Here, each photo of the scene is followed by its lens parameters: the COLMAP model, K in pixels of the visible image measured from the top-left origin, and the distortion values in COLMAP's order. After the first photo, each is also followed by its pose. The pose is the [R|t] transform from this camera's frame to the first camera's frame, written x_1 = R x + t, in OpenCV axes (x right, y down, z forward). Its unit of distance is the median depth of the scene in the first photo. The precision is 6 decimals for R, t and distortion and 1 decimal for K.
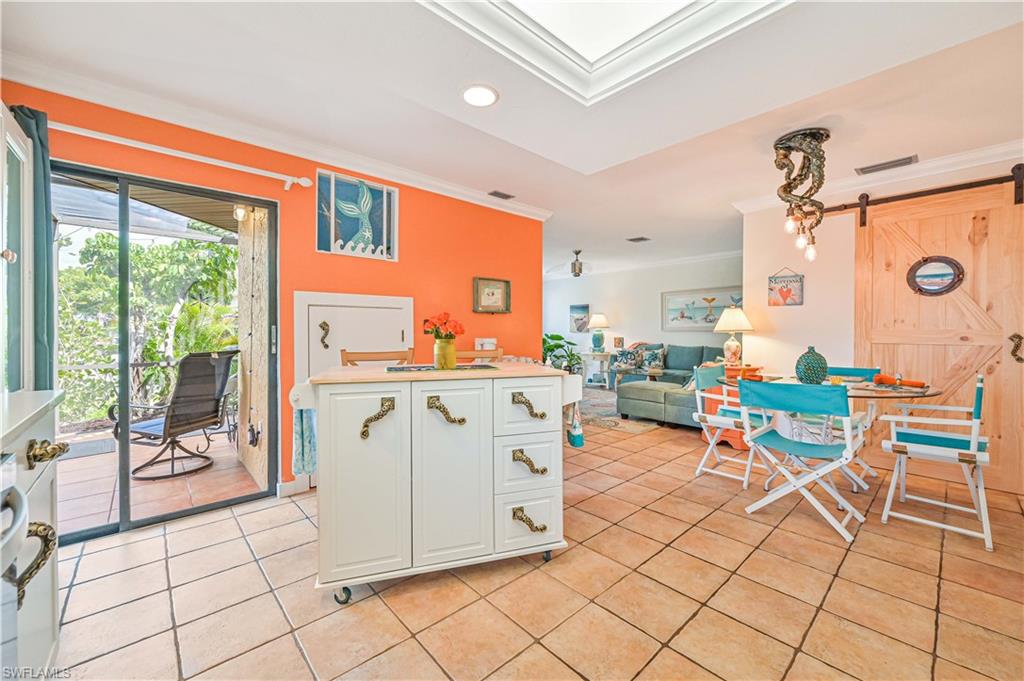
lens RADIAL K [[404.4, 0, 510.5], [0, 404.4, 335.3], [0, 0, 1]] dist [0.000729, -0.000804]
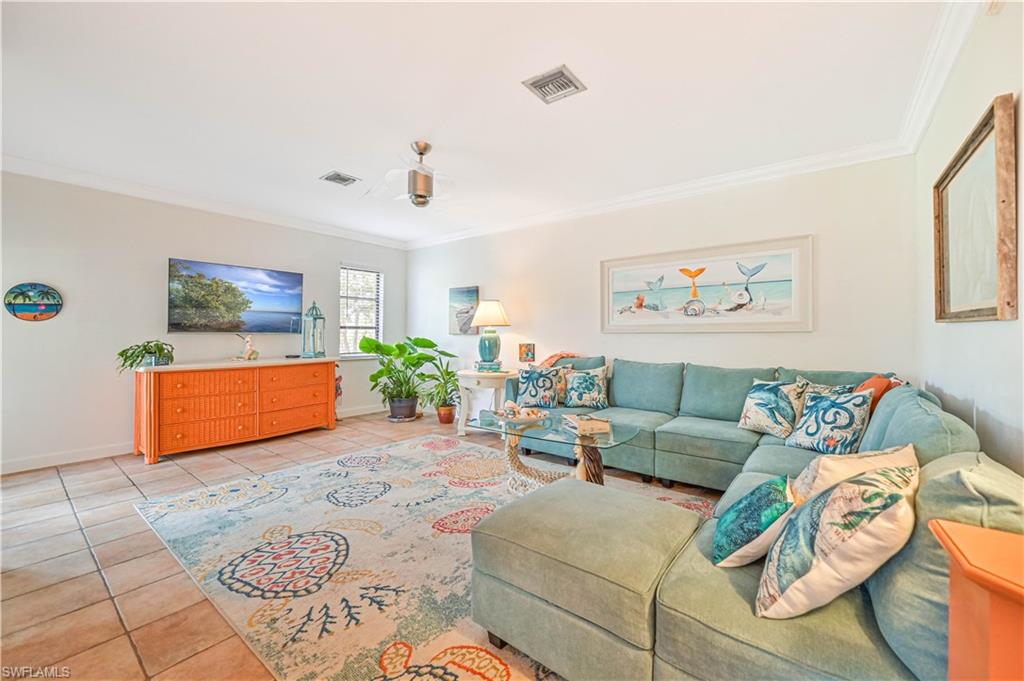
lens RADIAL K [[404.4, 0, 510.0], [0, 404.4, 335.1], [0, 0, 1]] dist [0.000729, -0.000804]
pose [[0.985783, 0.005874, 0.167922, 0.168980], [-0.004869, 0.999968, -0.006394, -0.003386], [-0.167954, 0.005486, 0.985780, 0.505941]]
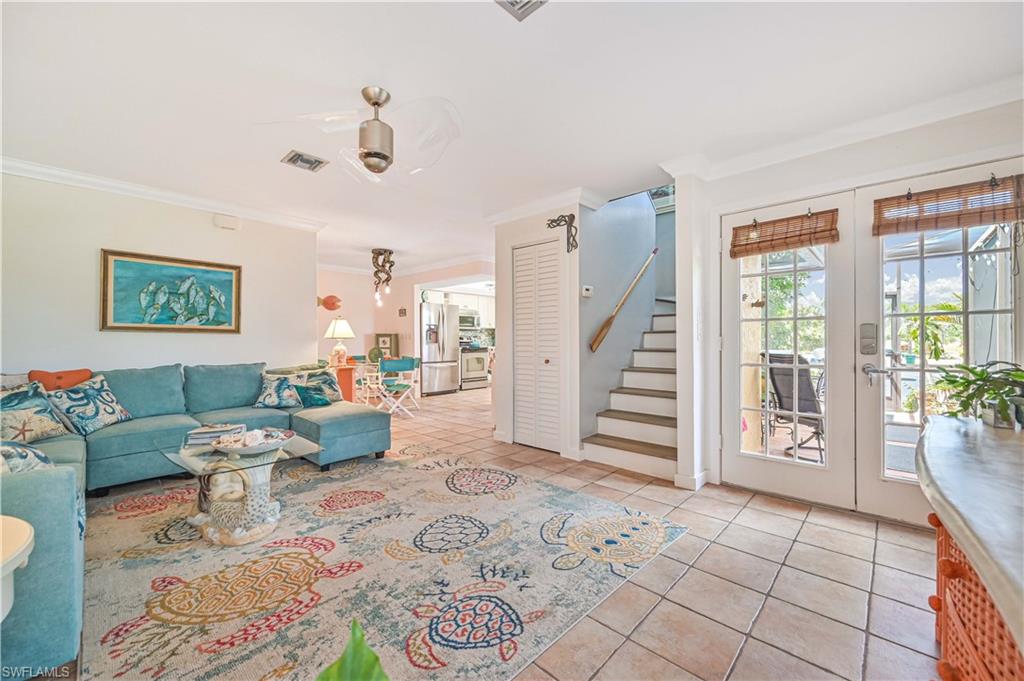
lens RADIAL K [[404.4, 0, 510.1], [0, 404.4, 339.6], [0, 0, 1]] dist [0.000729, -0.000804]
pose [[-0.997103, 0.002556, -0.076019, 0.074173], [0.001545, 0.999910, 0.013361, -0.010145], [0.076046, 0.013205, -0.997017, 1.207369]]
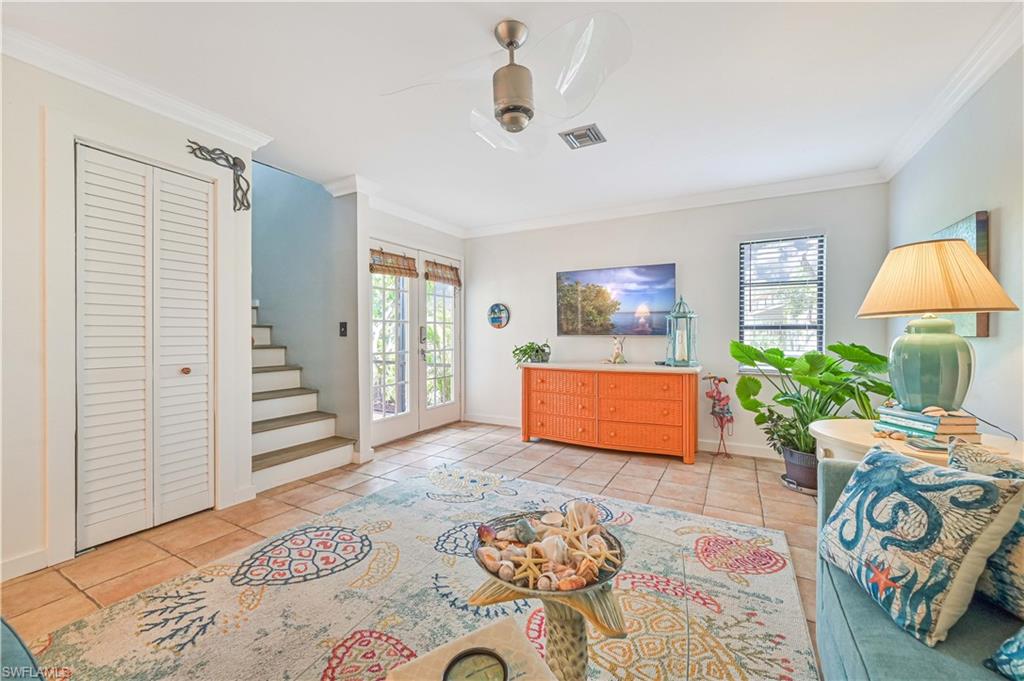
lens RADIAL K [[404.4, 0, 520.7], [0, 404.4, 336.4], [0, 0, 1]] dist [0.000729, -0.000804]
pose [[0.341609, 0.002653, -0.939839, 0.377176], [-0.012861, 0.999916, -0.001853, -0.004570], [0.939754, 0.012720, 0.341614, 0.826732]]
